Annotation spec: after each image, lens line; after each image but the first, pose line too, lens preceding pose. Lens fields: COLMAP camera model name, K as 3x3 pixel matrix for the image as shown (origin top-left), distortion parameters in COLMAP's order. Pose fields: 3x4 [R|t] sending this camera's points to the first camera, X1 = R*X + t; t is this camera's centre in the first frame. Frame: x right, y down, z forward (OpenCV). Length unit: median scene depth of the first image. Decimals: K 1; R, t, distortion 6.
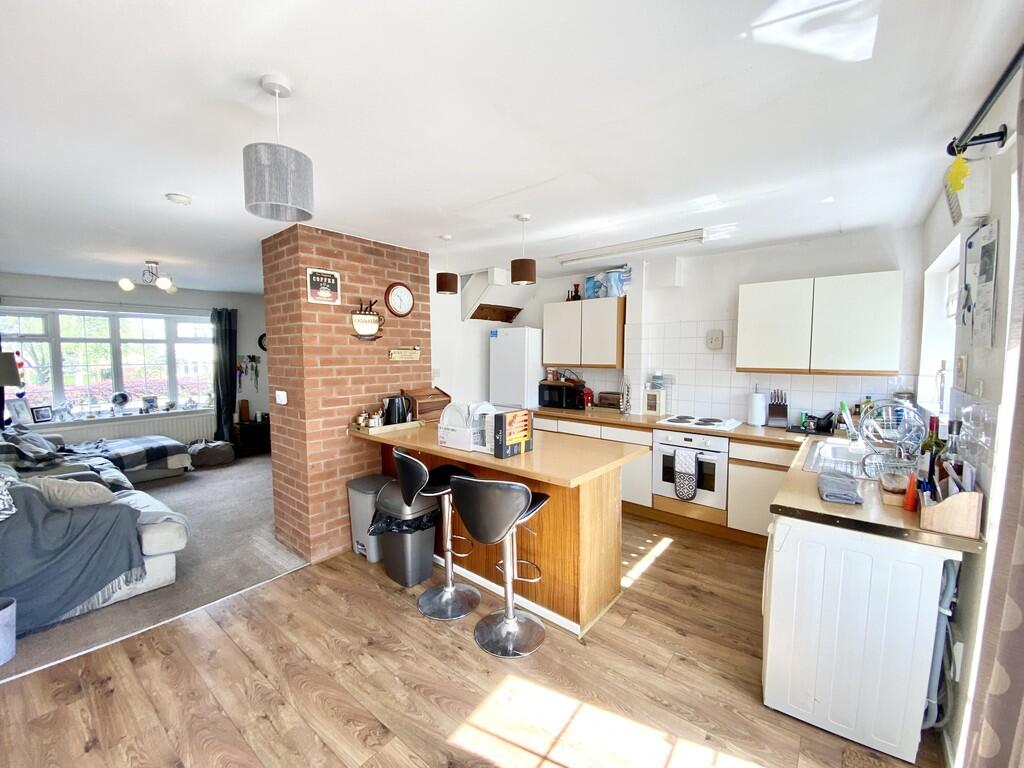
lens RADIAL K [[414.0, 0, 512.0], [0, 414.0, 384.0], [0, 0, 1]] dist [0.001261, -0.013816]
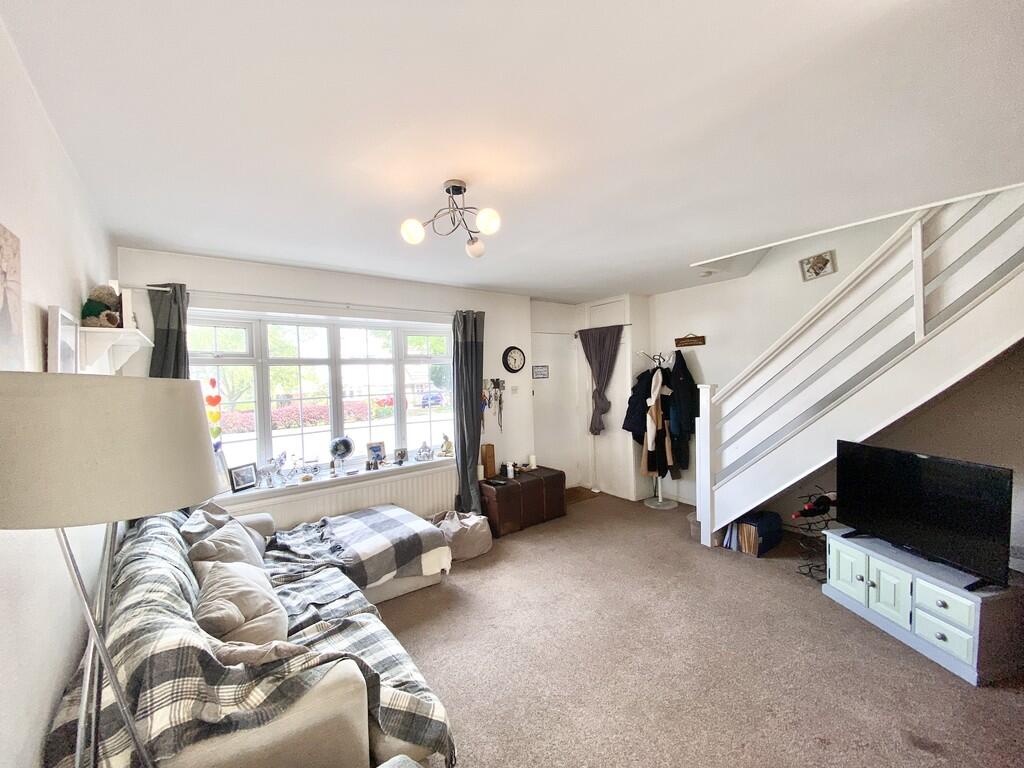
lens RADIAL K [[414.0, 0, 512.0], [0, 414.0, 384.0], [0, 0, 1]] dist [0.001261, -0.013816]
pose [[0.965282, -0.020196, -0.260429, -0.485072], [0.007718, 0.998776, -0.048850, -0.031004], [0.261097, 0.045144, 0.964256, 0.396835]]
